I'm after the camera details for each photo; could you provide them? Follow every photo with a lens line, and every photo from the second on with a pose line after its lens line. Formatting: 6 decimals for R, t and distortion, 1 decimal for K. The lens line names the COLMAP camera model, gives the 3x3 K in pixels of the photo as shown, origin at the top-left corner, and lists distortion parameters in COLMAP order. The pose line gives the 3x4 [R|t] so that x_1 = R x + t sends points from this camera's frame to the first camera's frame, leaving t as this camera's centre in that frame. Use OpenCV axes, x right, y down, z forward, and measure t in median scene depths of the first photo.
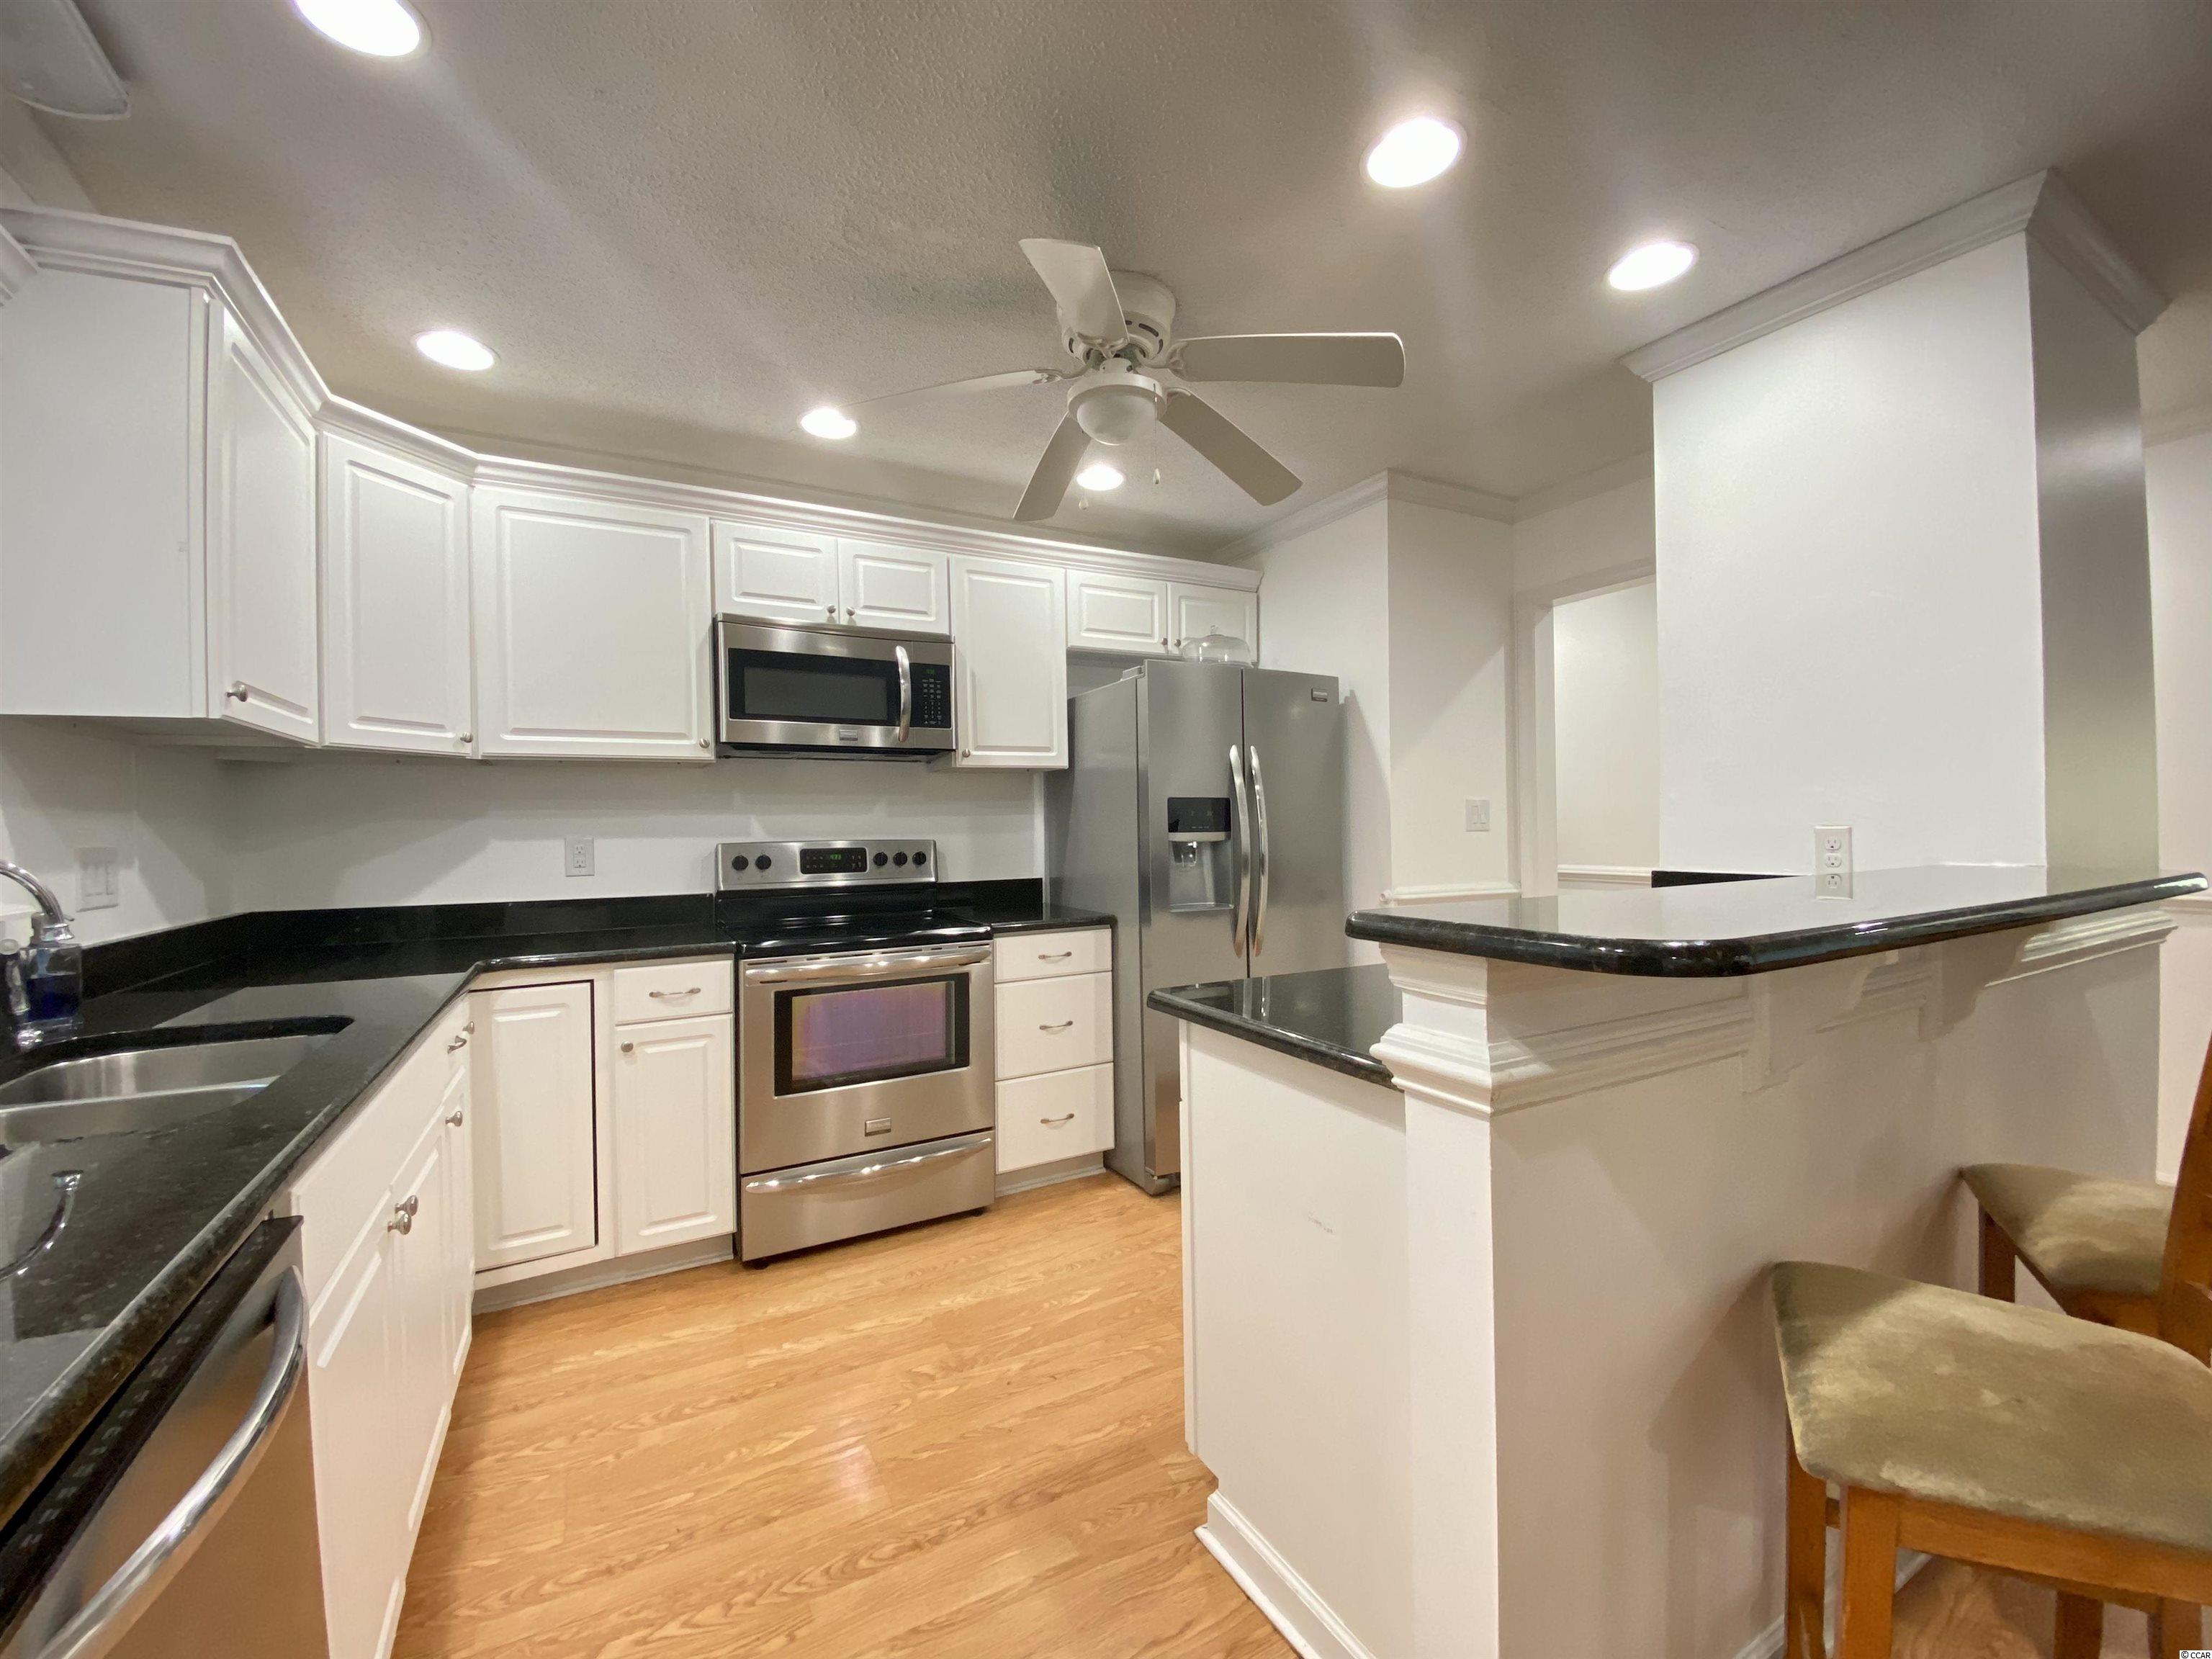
lens RADIAL K [[899.1, 0, 1107.1], [0, 899.1, 826.5], [0, 0, 1]] dist [0.017629, -0.018128]
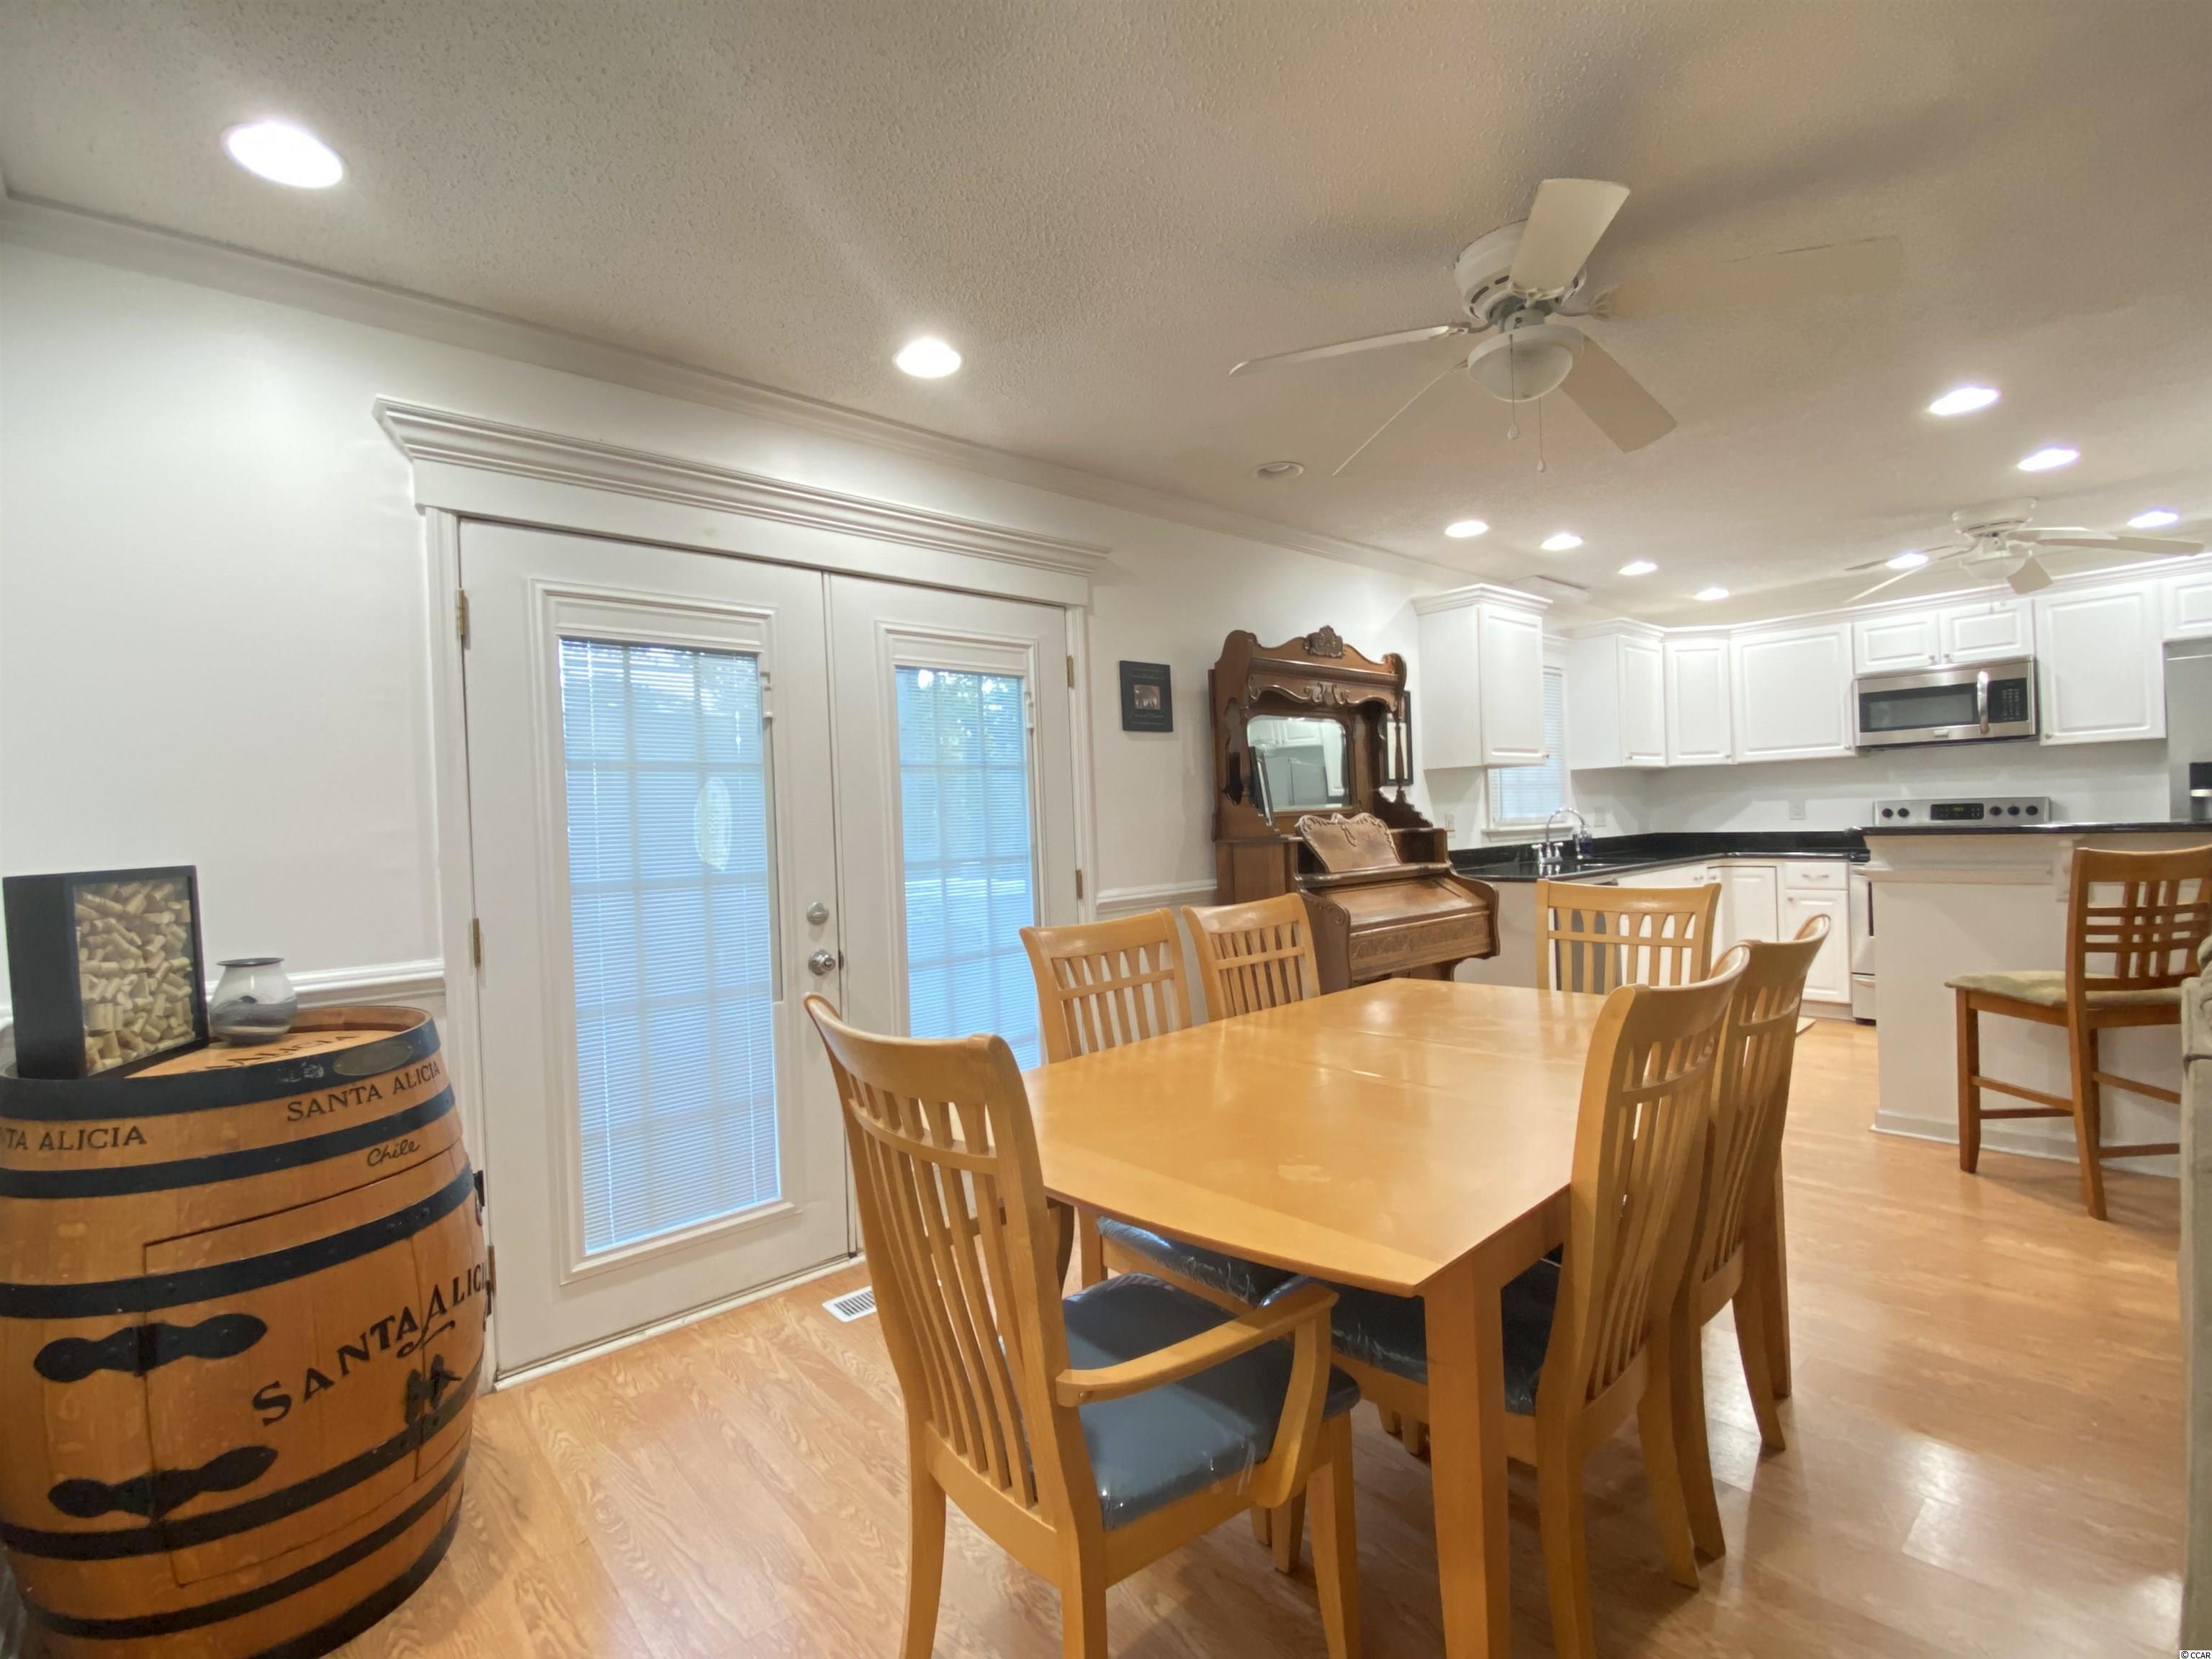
lens RADIAL K [[1013.0, 0, 1103.1], [0, 1013.0, 826.1], [0, 0, 1]] dist [0.005748, -0.009413]
pose [[0.214011, 0.012951, -0.976745, 1.384927], [0.033358, 0.999232, 0.020558, -0.027217], [0.976262, -0.036982, 0.213414, -1.031145]]
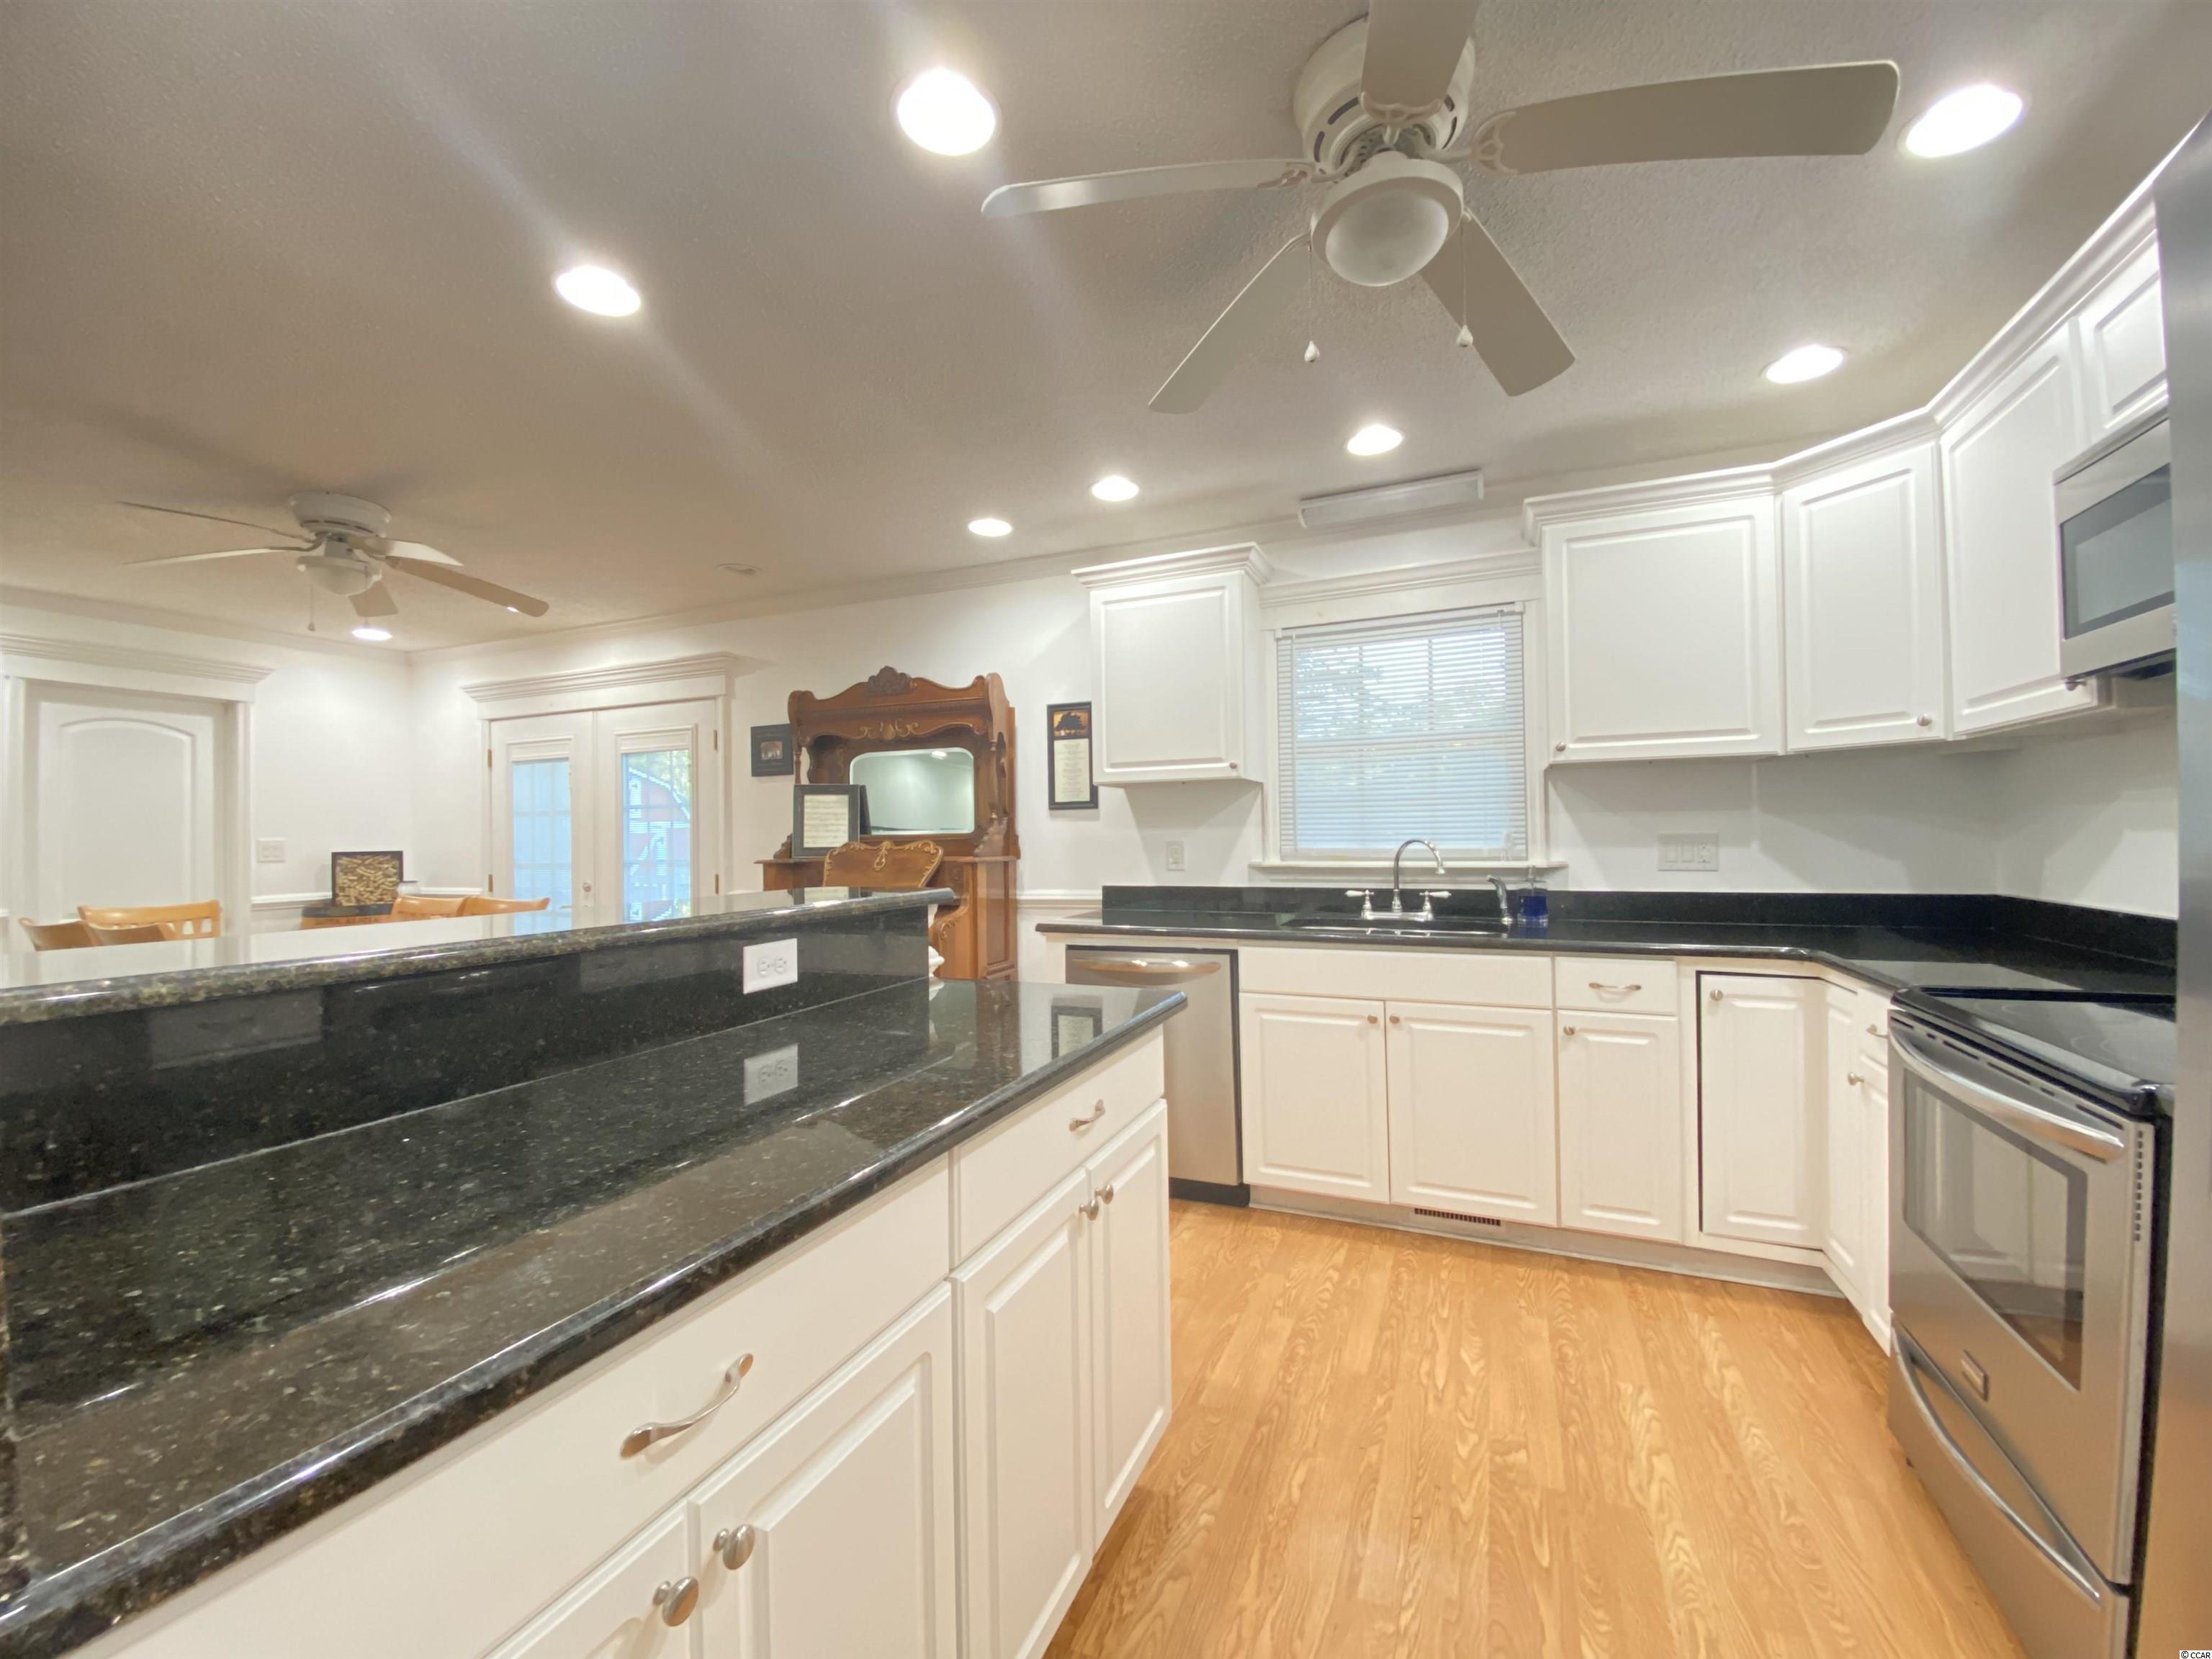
lens RADIAL K [[899.1, 0, 1097.3], [0, 899.1, 825.5], [0, 0, 1]] dist [0.017629, -0.018128]
pose [[-0.793667, 0.020577, -0.608004, 0.519186], [0.028277, 0.999595, -0.003082, -0.011490], [0.607695, -0.019638, -0.793928, 1.191034]]
